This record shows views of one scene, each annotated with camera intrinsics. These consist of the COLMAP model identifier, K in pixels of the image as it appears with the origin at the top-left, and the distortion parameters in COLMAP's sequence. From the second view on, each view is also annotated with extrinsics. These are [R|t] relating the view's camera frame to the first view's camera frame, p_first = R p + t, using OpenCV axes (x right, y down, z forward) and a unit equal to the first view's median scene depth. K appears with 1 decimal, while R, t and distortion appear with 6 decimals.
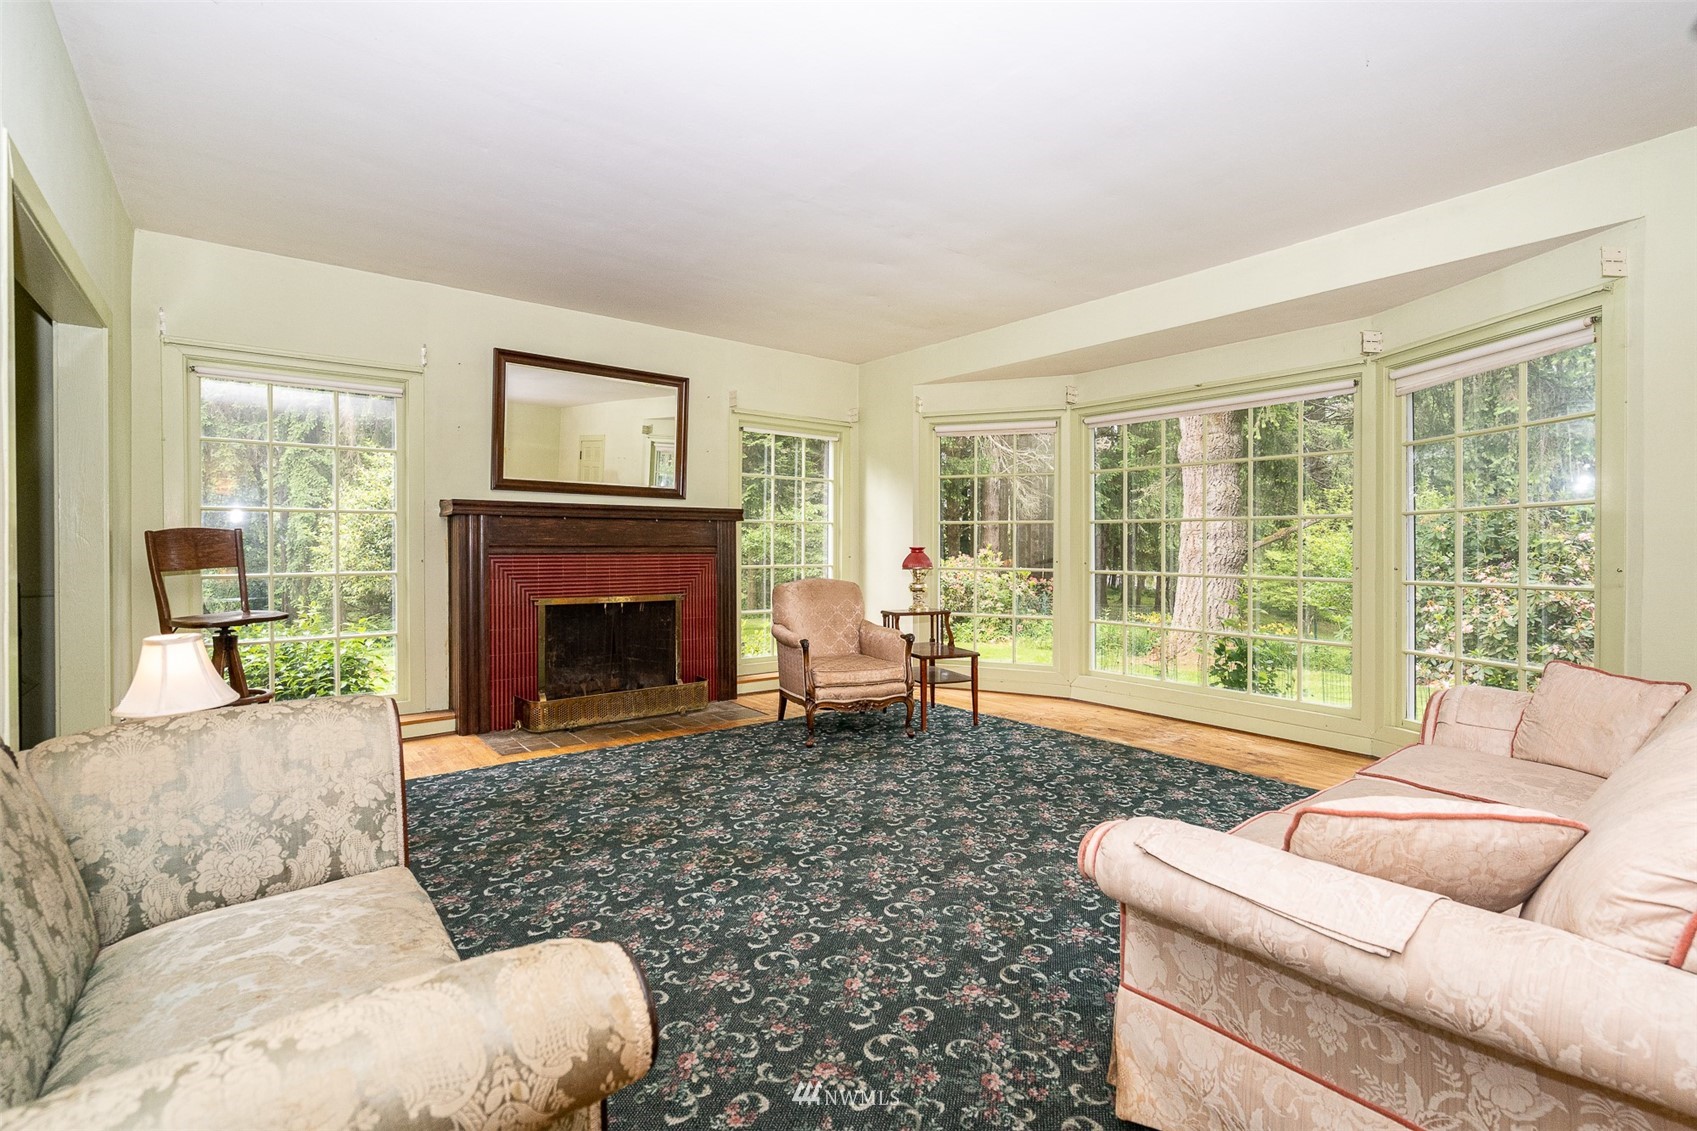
lens RADIAL K [[775.2, 0, 850.2], [0, 775.2, 560.7], [0, 0, 1]] dist [-0.013480, -0.000944]
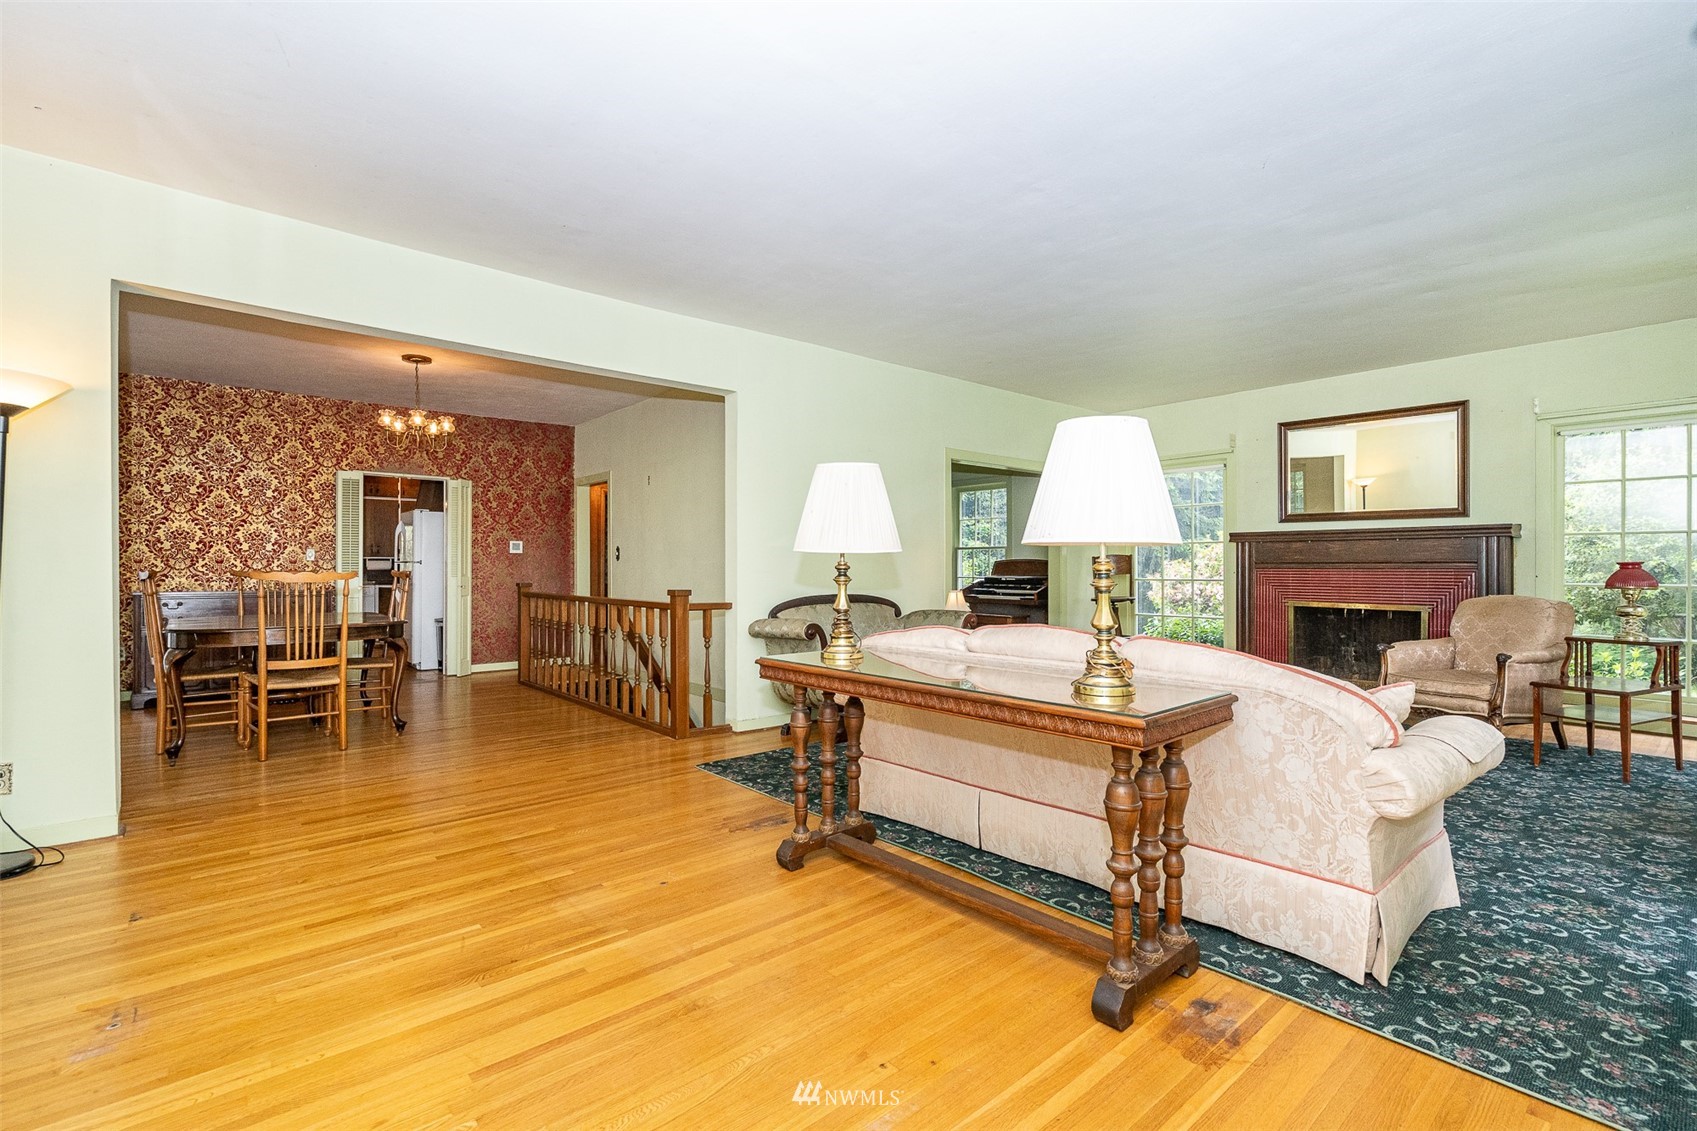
lens RADIAL K [[775.2, 0, 849.3], [0, 775.2, 566.4], [0, 0, 1]] dist [-0.013480, -0.000944]
pose [[0.056501, -0.000122, -0.998403, 0.863008], [-0.017219, 0.999851, -0.001097, 0.002669], [0.998254, 0.017253, 0.056491, 0.134141]]
